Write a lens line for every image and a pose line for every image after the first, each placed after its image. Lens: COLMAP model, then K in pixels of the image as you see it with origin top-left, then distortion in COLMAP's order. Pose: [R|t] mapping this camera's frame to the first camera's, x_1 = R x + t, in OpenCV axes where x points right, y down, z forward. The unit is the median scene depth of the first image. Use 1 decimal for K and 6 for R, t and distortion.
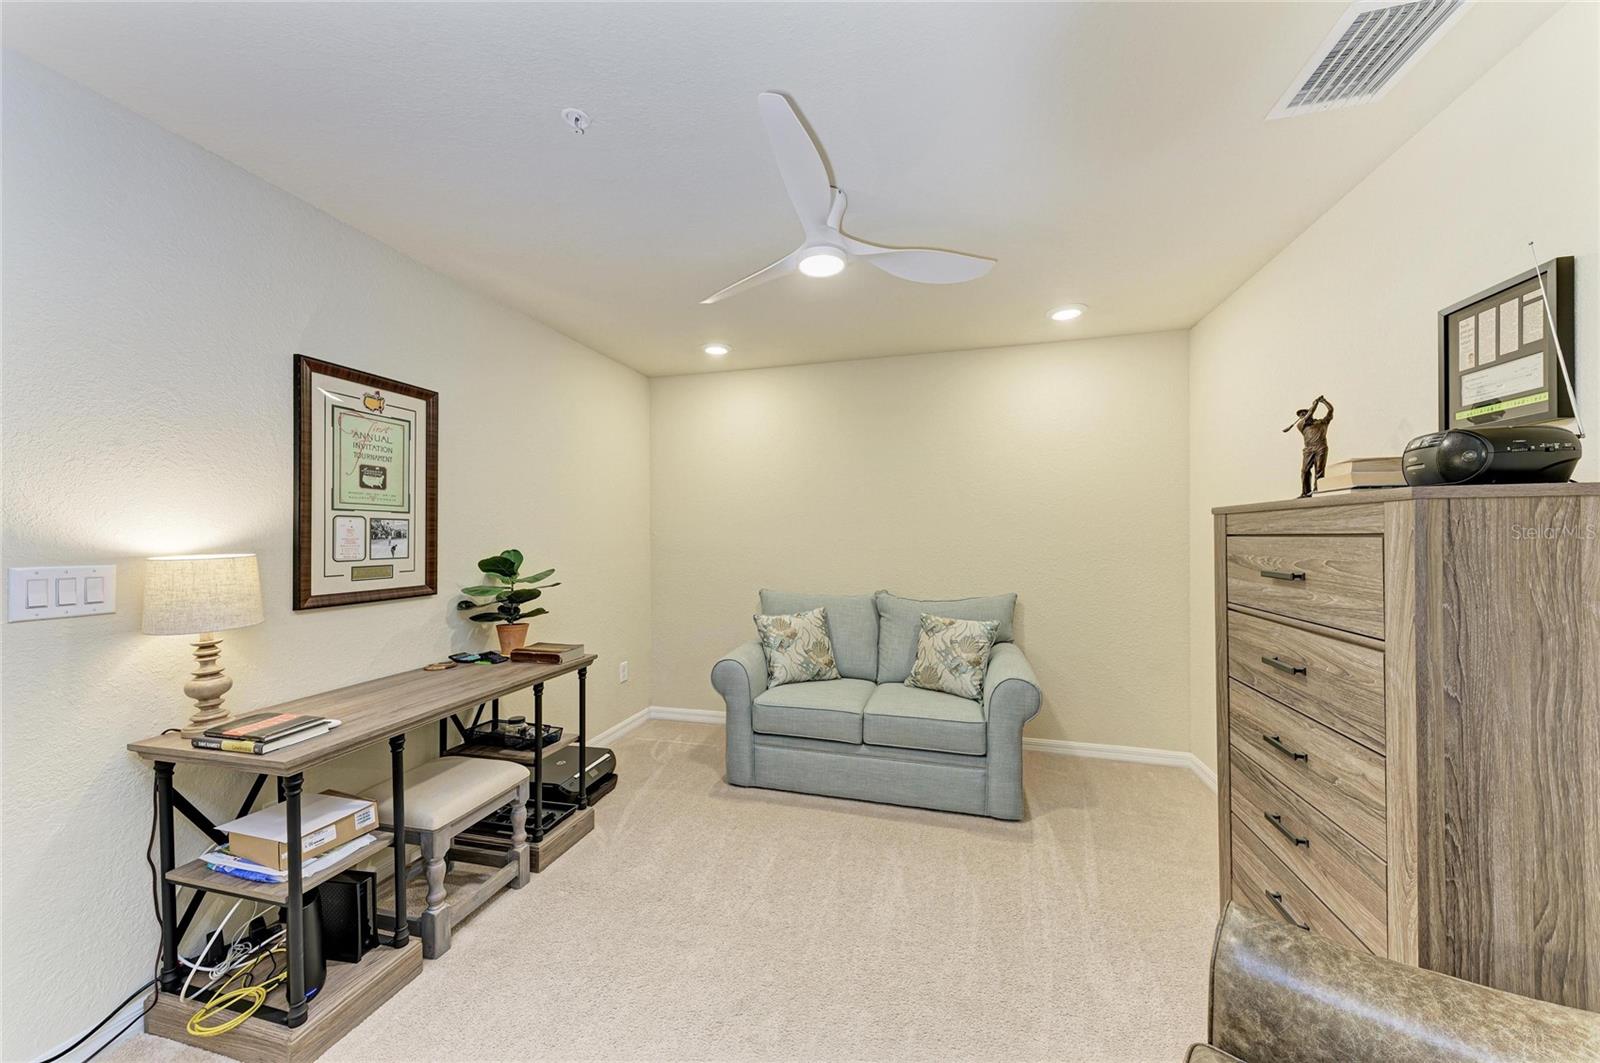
lens RADIAL K [[560.6, 0, 797.3], [0, 560.6, 535.0], [0, 0, 1]] dist [0.018334, -0.005654]
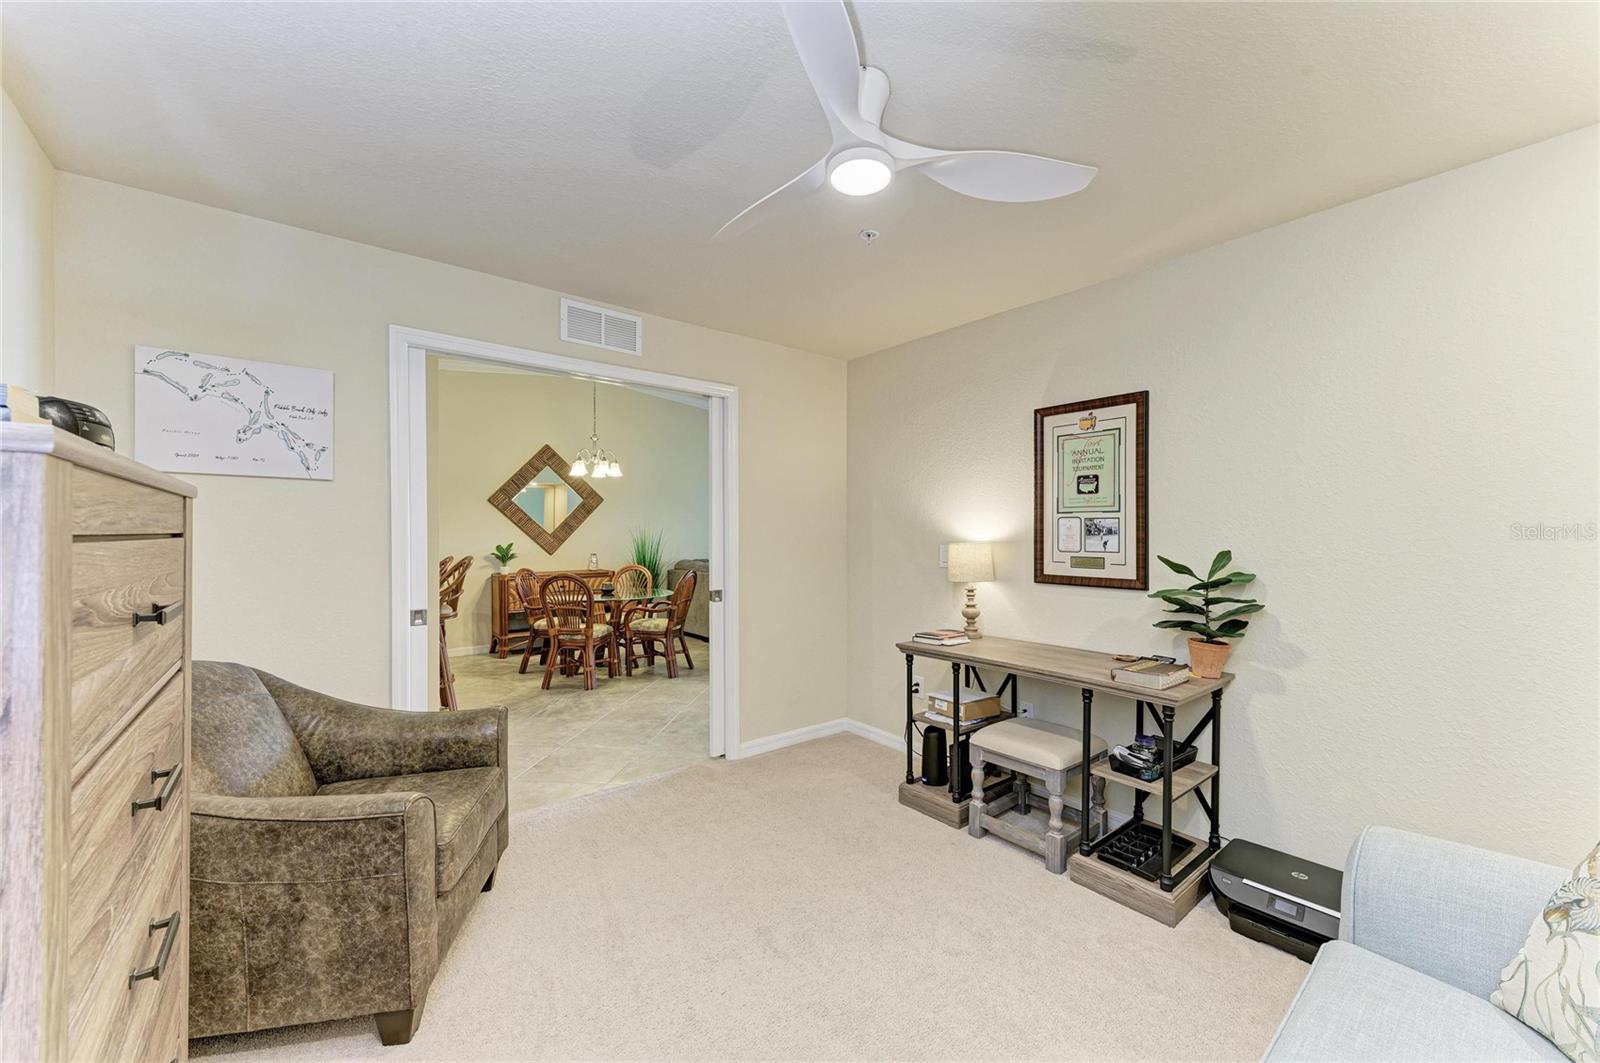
lens RADIAL K [[600.2, 0, 799.5], [0, 600.2, 537.4], [0, 0, 1]] dist [0.011240, -0.000128]
pose [[-0.573487, 0.005998, -0.819193, 0.663431], [-0.002421, 0.999956, 0.009016, 0.002007], [0.819211, 0.007154, -0.573447, 1.224937]]
